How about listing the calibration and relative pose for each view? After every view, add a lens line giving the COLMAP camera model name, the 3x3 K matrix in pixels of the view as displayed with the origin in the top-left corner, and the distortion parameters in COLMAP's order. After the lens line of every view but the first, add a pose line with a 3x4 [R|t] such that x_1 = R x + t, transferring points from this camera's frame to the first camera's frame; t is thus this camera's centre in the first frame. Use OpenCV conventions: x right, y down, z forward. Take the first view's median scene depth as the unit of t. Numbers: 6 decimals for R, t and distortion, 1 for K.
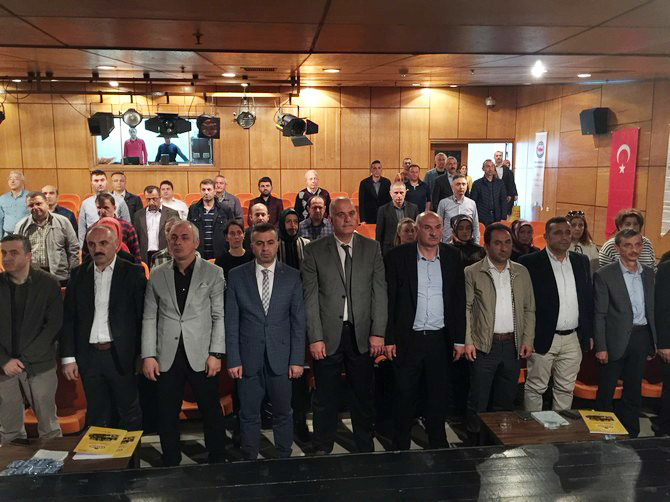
lens RADIAL K [[570.2, 0, 332.8], [0, 570.2, 251.8], [0, 0, 1]] dist [0.060644, -0.068984]
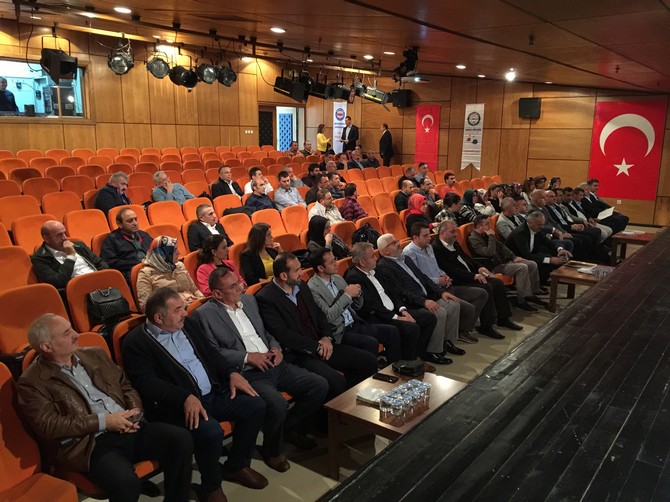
lens RADIAL K [[570.2, 0, 336.3], [0, 570.2, 248.6], [0, 0, 1]] dist [0.060644, -0.068984]
pose [[0.688411, -0.135493, 0.712554, -0.652178], [0.086765, 0.990726, 0.104562, -0.003780], [-0.720113, -0.010157, 0.693783, 0.054722]]
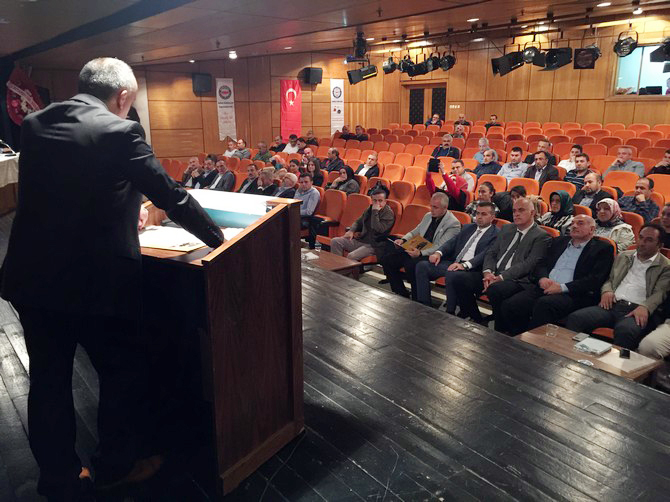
lens RADIAL K [[570.2, 0, 328.4], [0, 570.2, 251.8], [0, 0, 1]] dist [0.060644, -0.068984]
pose [[0.504619, 0.213565, -0.836511, 0.269967], [-0.117257, 0.976897, 0.178672, -0.000510], [0.855342, 0.007926, 0.518002, 0.019388]]
